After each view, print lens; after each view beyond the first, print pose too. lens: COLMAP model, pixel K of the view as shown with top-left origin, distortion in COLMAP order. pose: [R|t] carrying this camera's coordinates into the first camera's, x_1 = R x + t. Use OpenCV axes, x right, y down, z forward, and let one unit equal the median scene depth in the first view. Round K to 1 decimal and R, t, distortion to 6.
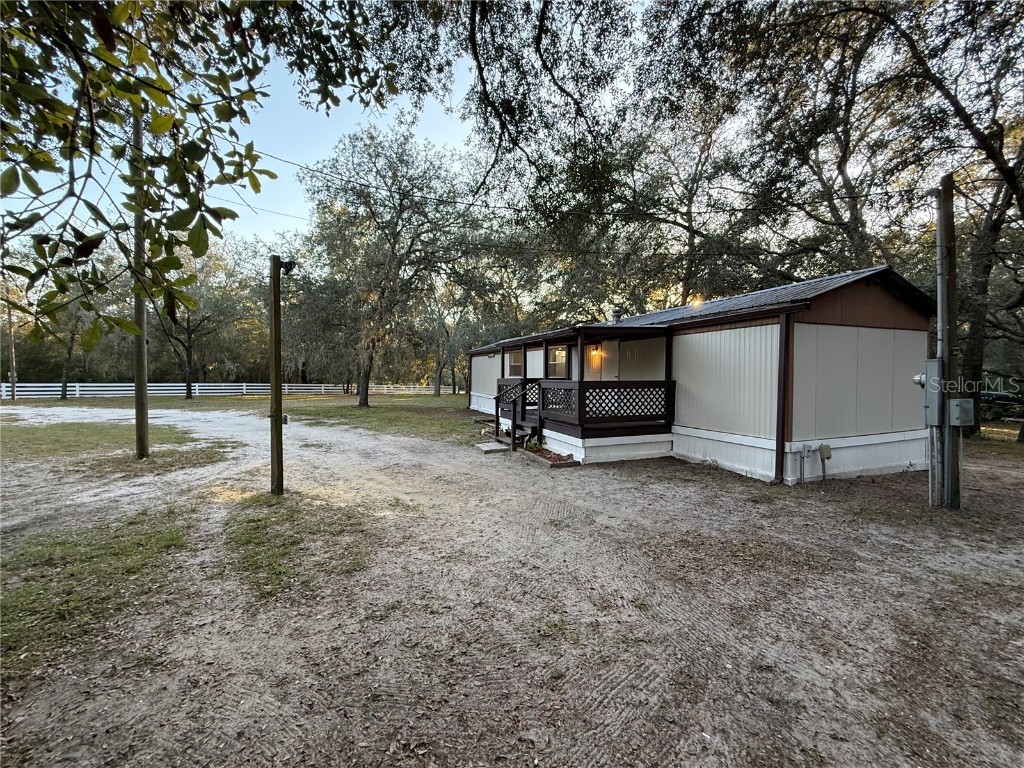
lens RADIAL K [[410.7, 0, 512.7], [0, 410.7, 378.4], [0, 0, 1]] dist [-0.000227, 0.000297]
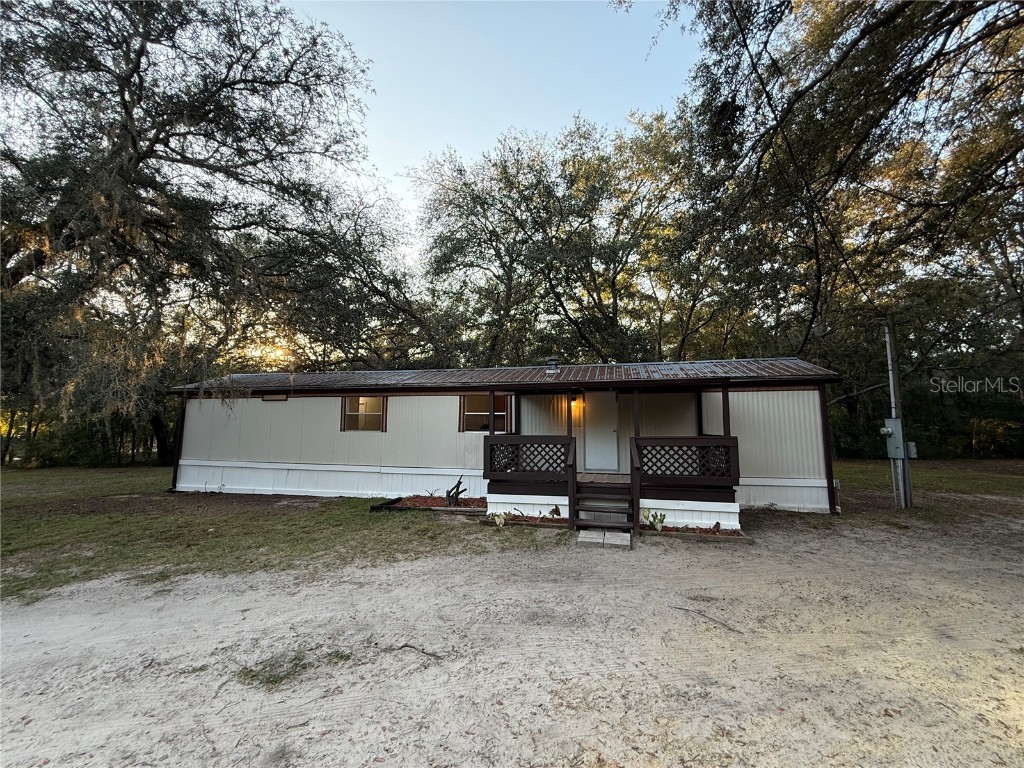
lens RADIAL K [[410.7, 0, 513.6], [0, 410.7, 382.5], [0, 0, 1]] dist [-0.000227, 0.000297]
pose [[0.577748, 0.082748, 0.812010, -0.910130], [0.008299, 0.994201, -0.107218, -0.021869], [-0.816173, 0.068684, 0.573711, 0.919002]]
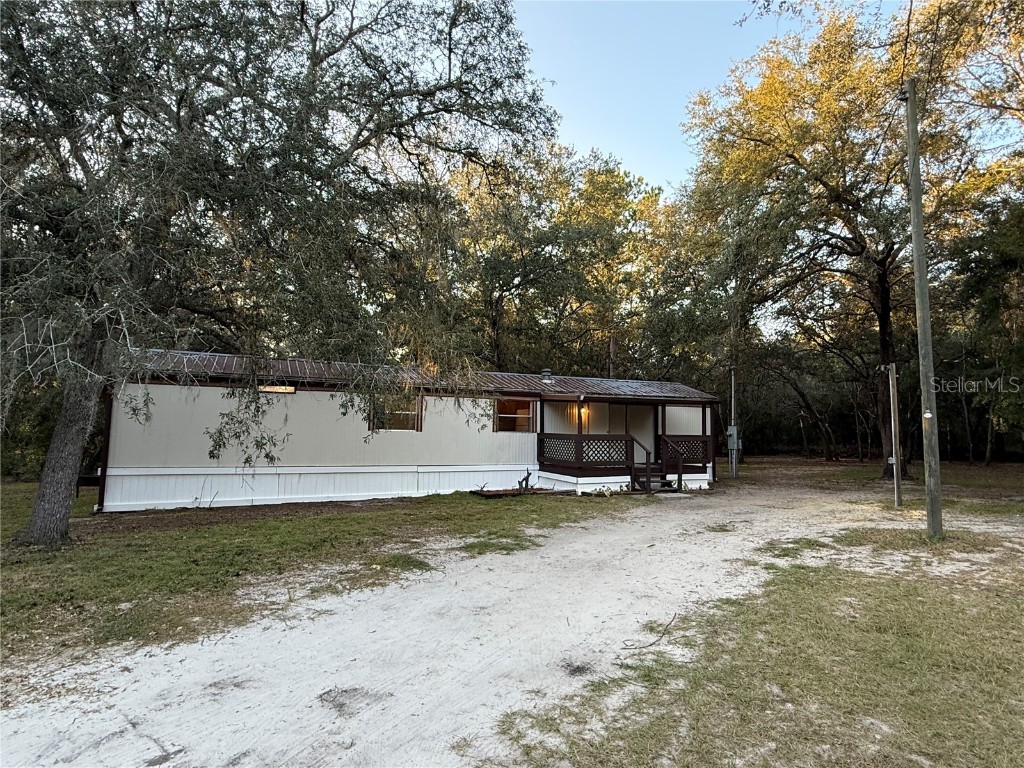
lens RADIAL K [[567.3, 0, 518.9], [0, 567.3, 386.4], [0, 0, 1]] dist [0.001524, -0.000018]
pose [[-0.059609, 0.075146, 0.995389, -2.036574], [-0.003929, 0.997137, -0.075513, -0.016408], [-0.998214, -0.008412, -0.059143, 1.939924]]
